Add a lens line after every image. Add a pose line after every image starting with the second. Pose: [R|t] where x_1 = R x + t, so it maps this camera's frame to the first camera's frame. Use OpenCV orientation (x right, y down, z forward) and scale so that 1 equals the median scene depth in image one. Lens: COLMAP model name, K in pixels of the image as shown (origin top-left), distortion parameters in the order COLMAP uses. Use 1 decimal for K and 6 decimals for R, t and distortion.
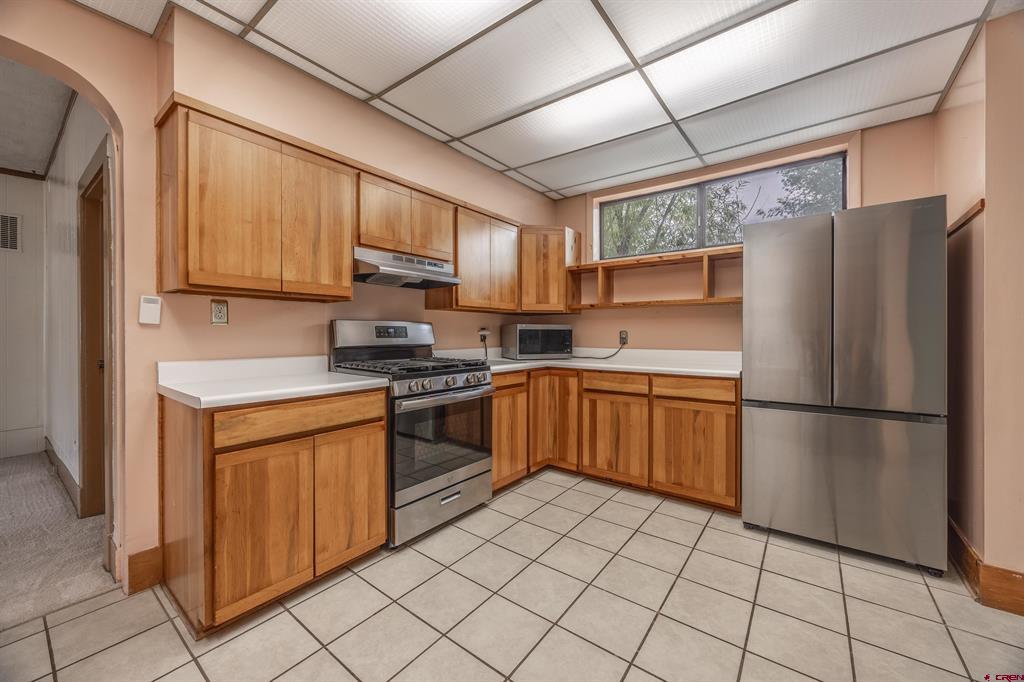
lens RADIAL K [[388.2, 0, 511.6], [0, 388.2, 337.1], [0, 0, 1]] dist [-0.004570, 0.000166]
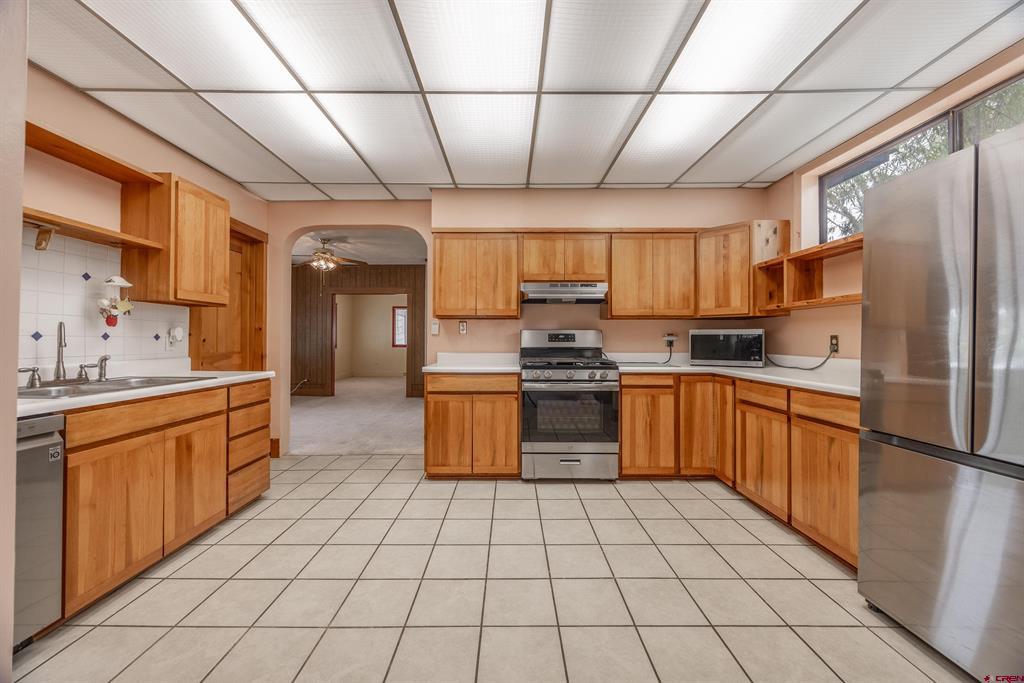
lens RADIAL K [[388.2, 0, 511.6], [0, 388.2, 337.6], [0, 0, 1]] dist [-0.004570, 0.000166]
pose [[0.610295, -0.004393, -0.792162, 0.696339], [-0.008746, 0.999886, -0.012283, 0.004985], [0.792126, 0.014425, 0.610187, 0.019057]]
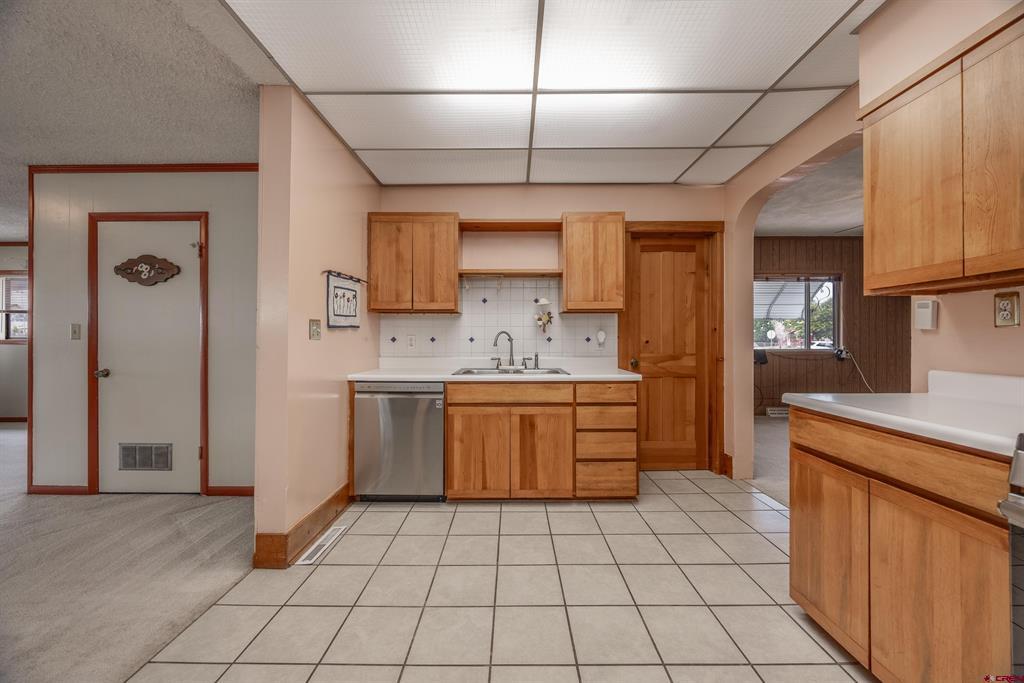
lens RADIAL K [[388.2, 0, 511.6], [0, 388.2, 337.6], [0, 0, 1]] dist [-0.004570, 0.000166]
pose [[-0.797885, -0.002484, -0.602805, 0.319182], [-0.004373, 0.999989, 0.001667, -0.007562], [0.602794, 0.003966, -0.797887, 0.782298]]
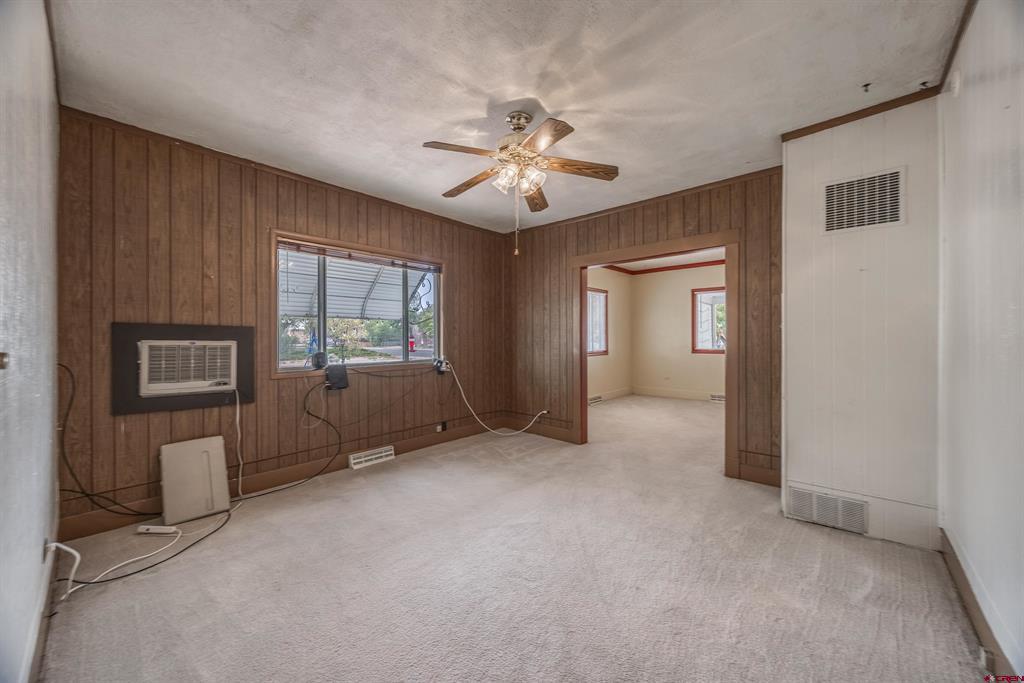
lens RADIAL K [[388.2, 0, 511.6], [0, 388.2, 337.6], [0, 0, 1]] dist [-0.004570, 0.000166]
pose [[-0.078520, 0.000034, -0.996913, -0.838211], [-0.000573, 1.000000, 0.000079, -0.045468], [0.996912, 0.000578, -0.078519, 0.598886]]
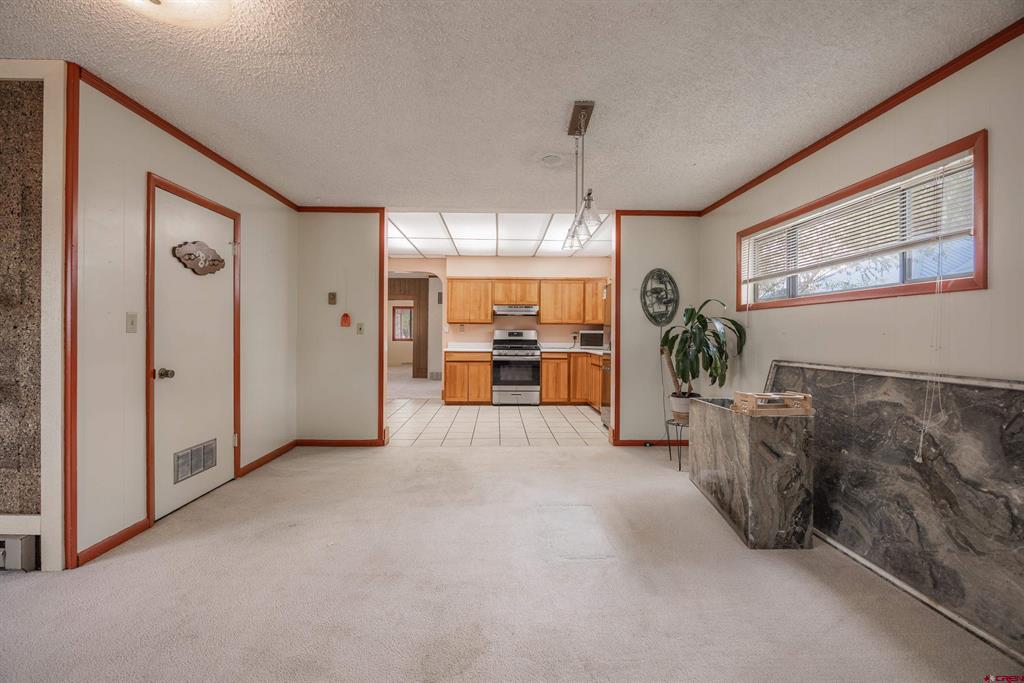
lens RADIAL K [[427.7, 0, 512.8], [0, 427.7, 337.7], [0, 0, 1]] dist [-0.012602, -0.000111]
pose [[0.637305, 0.009810, -0.770549, 1.921047], [-0.013054, 0.999913, 0.001933, 0.003953], [0.770501, 0.008827, 0.637378, -0.843304]]
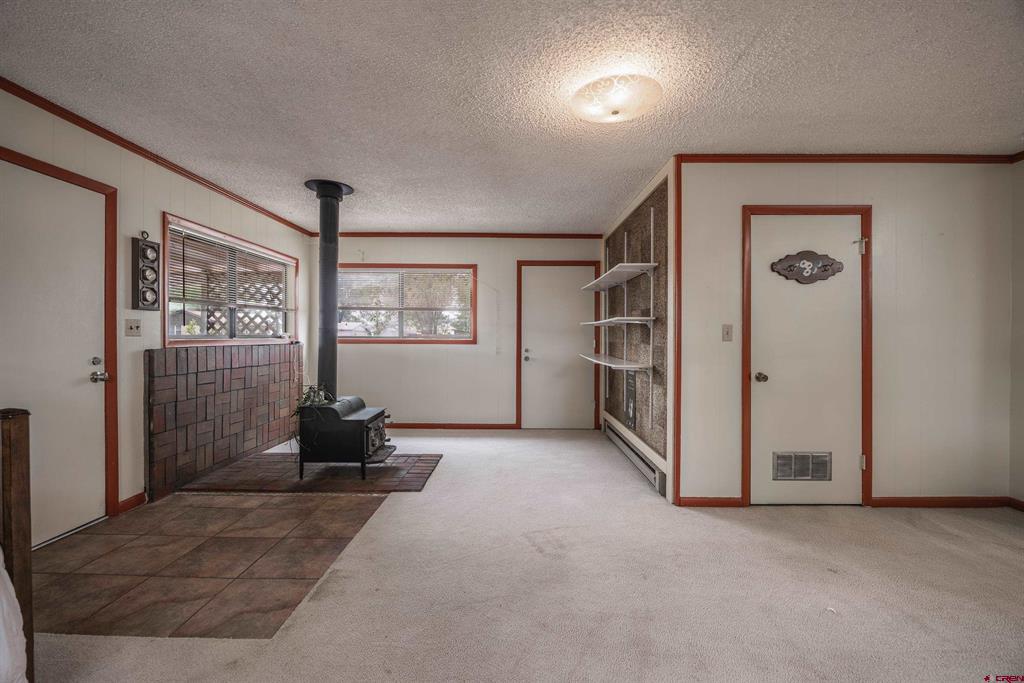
lens RADIAL K [[427.7, 0, 512.8], [0, 427.7, 337.7], [0, 0, 1]] dist [-0.012602, -0.000111]
pose [[-0.800681, -0.001832, -0.599089, 1.829664], [-0.007633, 0.999945, 0.007143, -0.007554], [0.599043, 0.010292, -0.800651, -0.312927]]
